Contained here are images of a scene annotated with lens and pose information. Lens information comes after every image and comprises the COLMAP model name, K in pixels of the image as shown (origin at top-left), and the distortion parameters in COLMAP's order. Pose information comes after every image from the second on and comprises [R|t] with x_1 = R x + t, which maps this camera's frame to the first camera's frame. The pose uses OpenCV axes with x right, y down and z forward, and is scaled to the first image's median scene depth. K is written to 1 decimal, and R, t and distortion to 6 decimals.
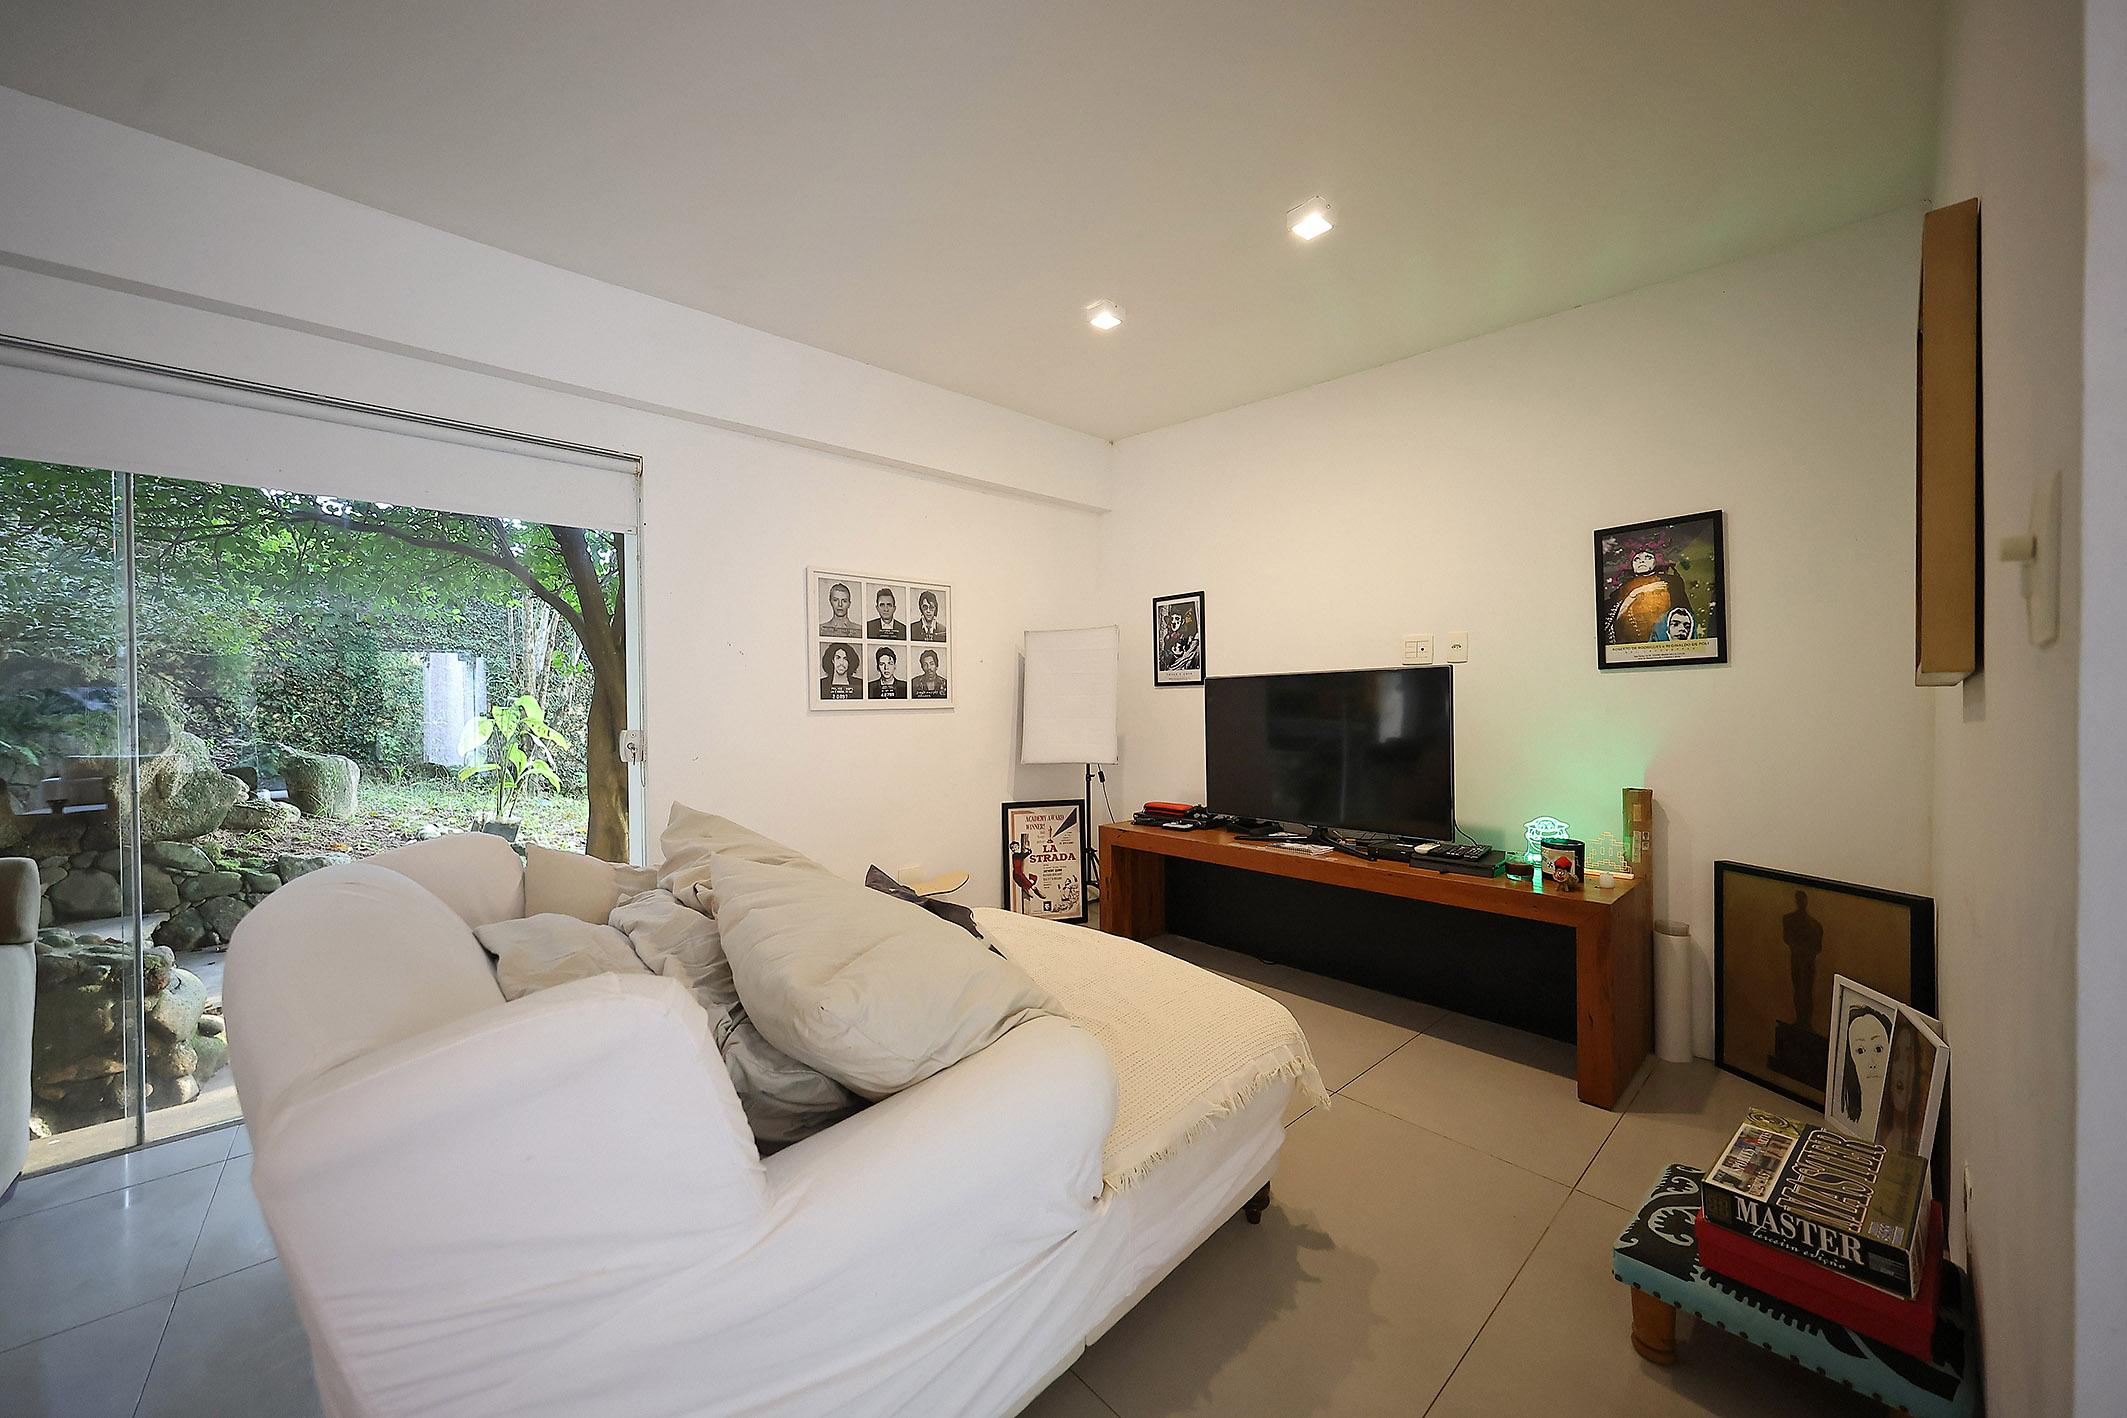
lens RADIAL K [[737.9, 0, 1063.5], [0, 737.9, 709.0], [0, 0, 1]] dist [-0.000692, -0.000027]
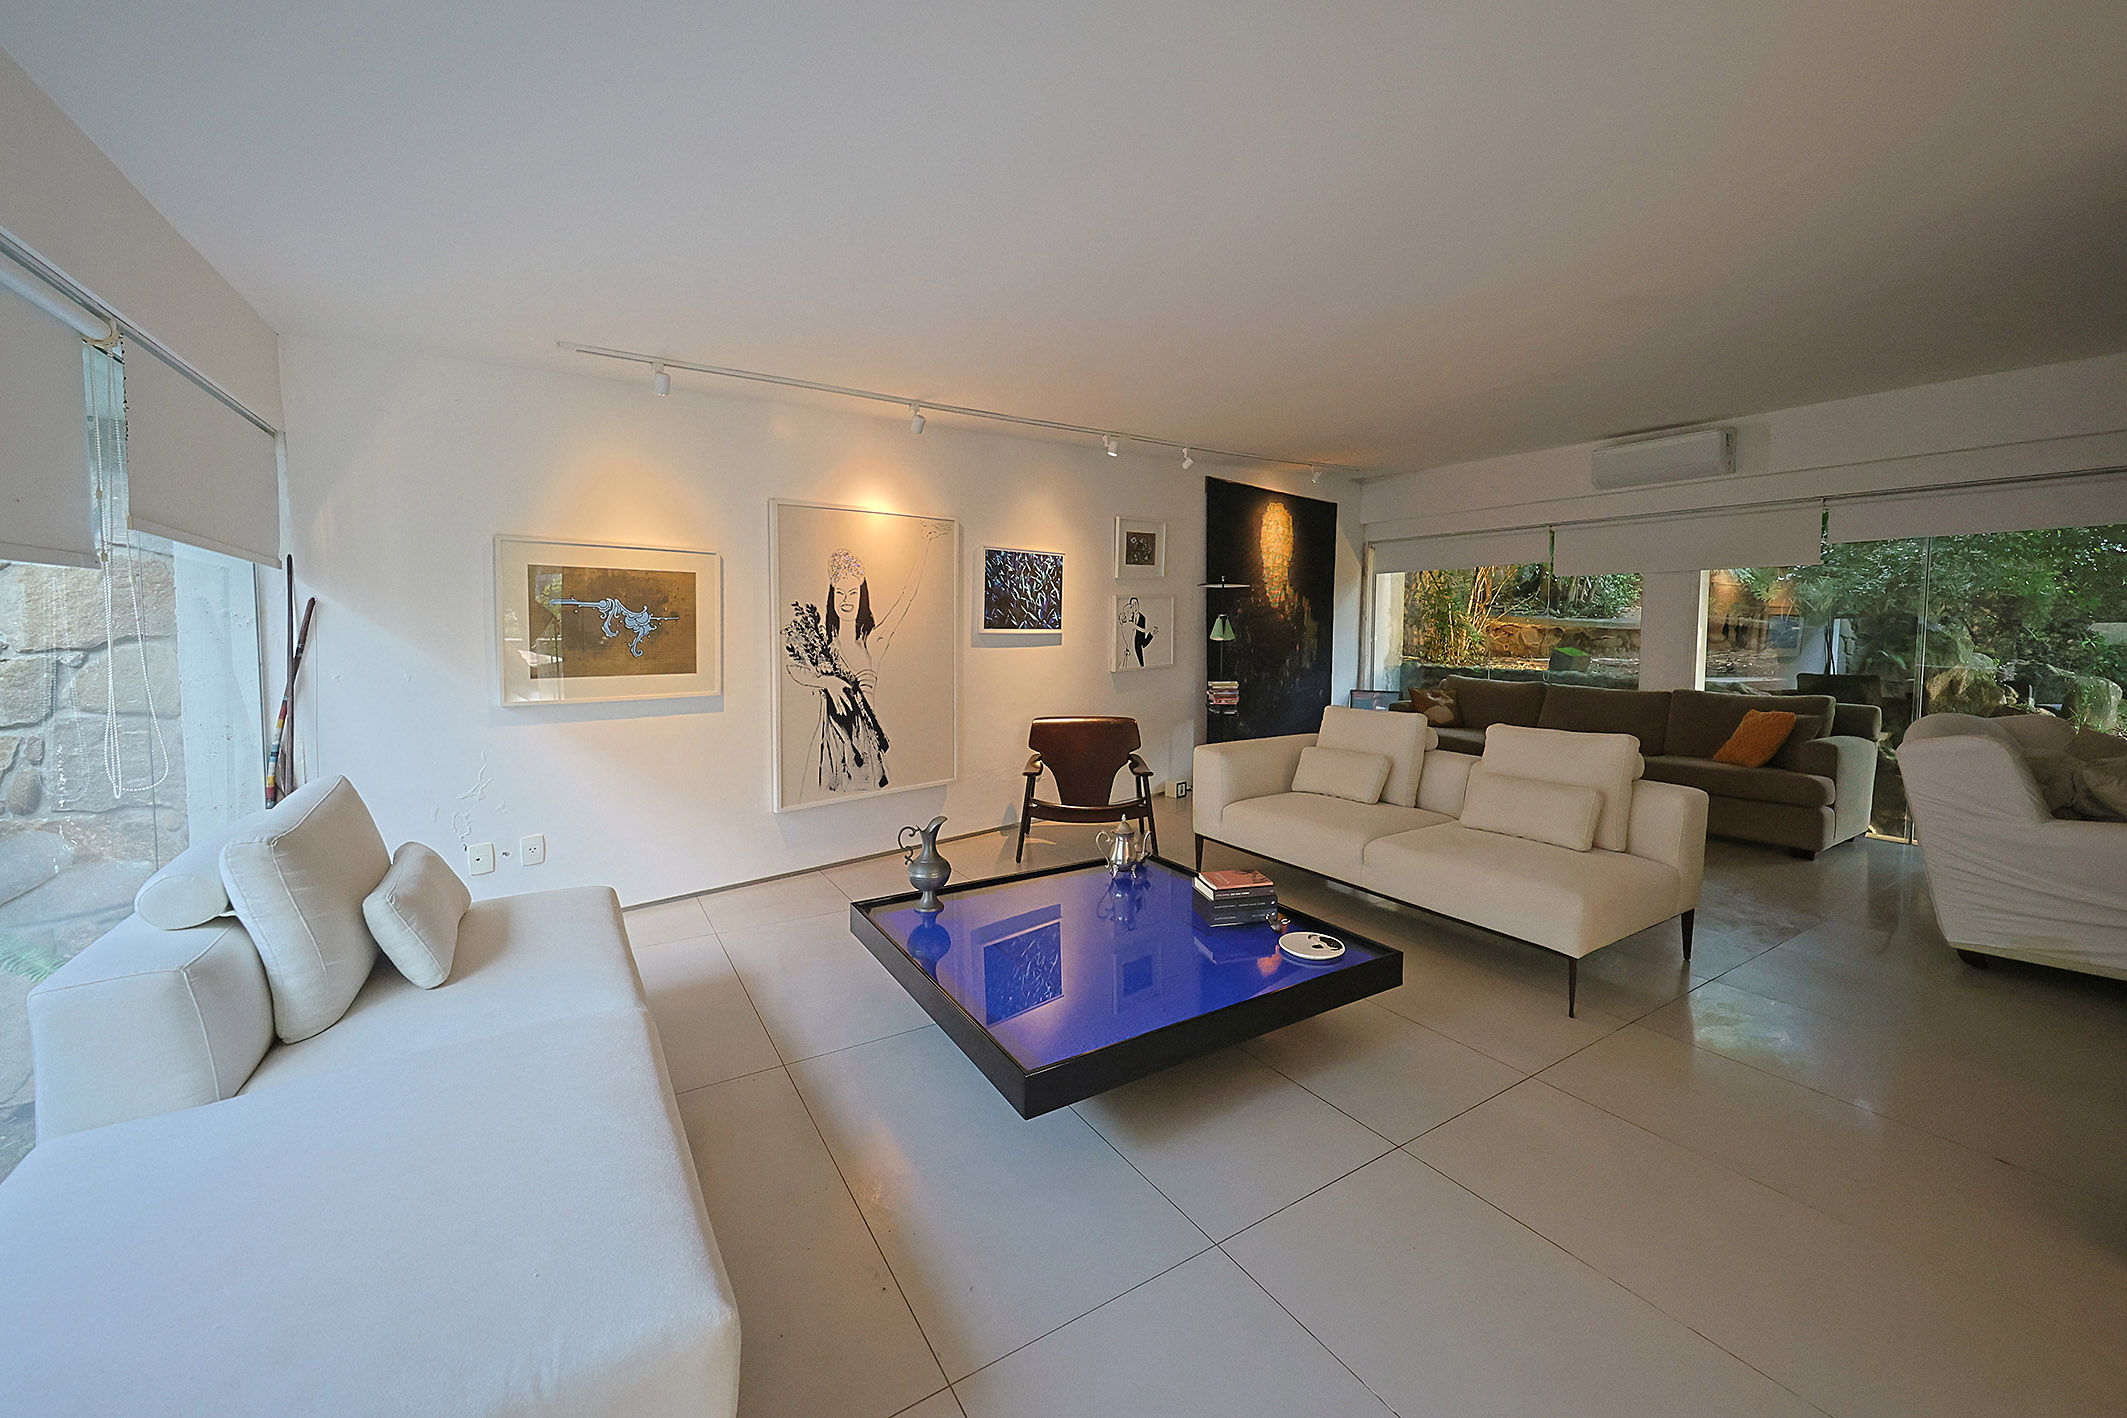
lens RADIAL K [[764.0, 0, 1170.8], [0, 764.0, 662.3], [0, 0, 1]] dist [-0.000094, -0.000028]
pose [[-0.154489, 0.050262, -0.986715, 0.683772], [-0.003273, 0.998674, 0.051384, -0.029390], [0.987989, 0.011168, -0.154120, -0.435935]]
